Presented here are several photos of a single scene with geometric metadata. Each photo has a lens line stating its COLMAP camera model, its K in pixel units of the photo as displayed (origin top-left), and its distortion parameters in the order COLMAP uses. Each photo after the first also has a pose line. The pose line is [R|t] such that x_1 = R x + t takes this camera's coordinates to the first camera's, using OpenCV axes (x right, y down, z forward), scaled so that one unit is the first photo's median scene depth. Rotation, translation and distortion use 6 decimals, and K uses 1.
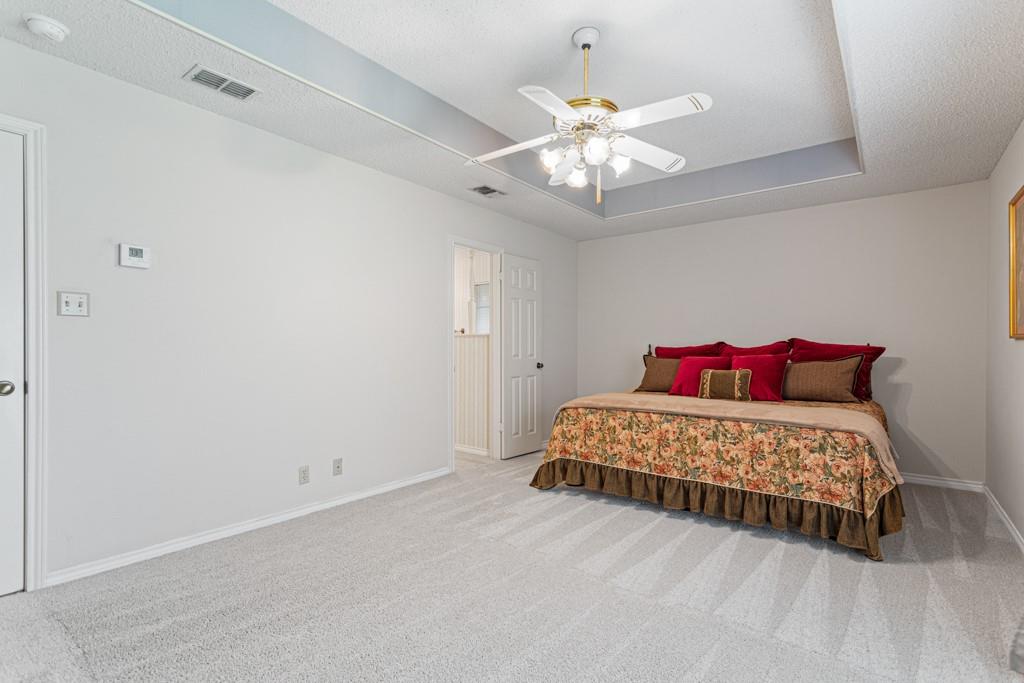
lens RADIAL K [[479.4, 0, 512.2], [0, 479.4, 350.5], [0, 0, 1]] dist [-0.002375, -0.000238]
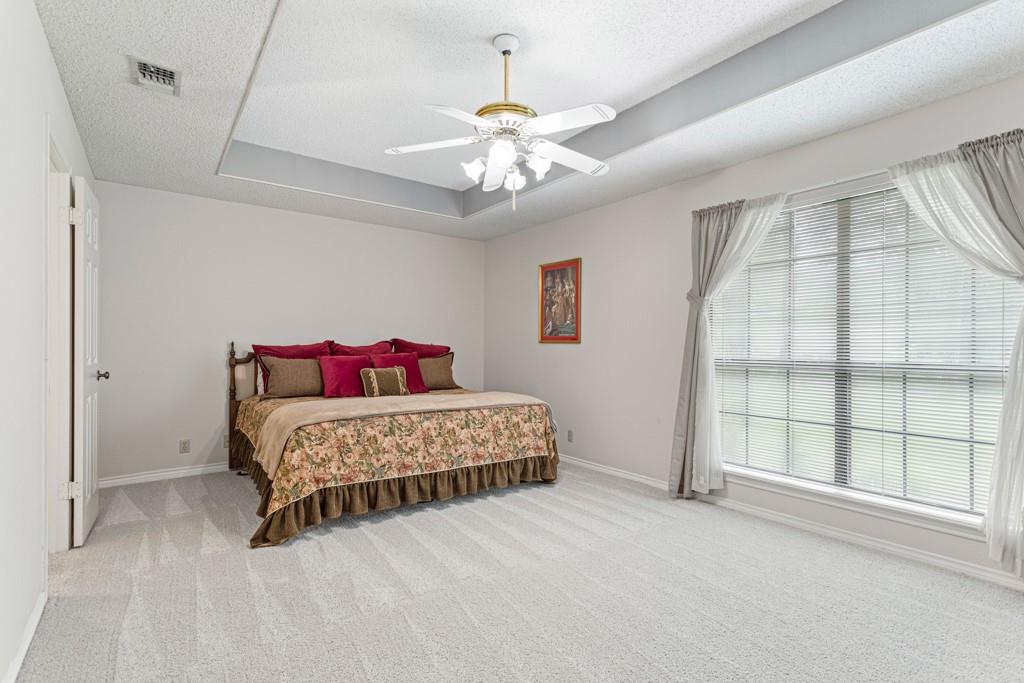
lens RADIAL K [[496.0, 0, 518.1], [0, 496.0, 345.0], [0, 0, 1]] dist [0.001825, 0.000142]
pose [[0.258791, 0.004763, 0.965922, -0.639217], [-0.002599, 0.999988, -0.004235, -0.007777], [-0.965930, -0.001414, 0.258800, 0.521494]]
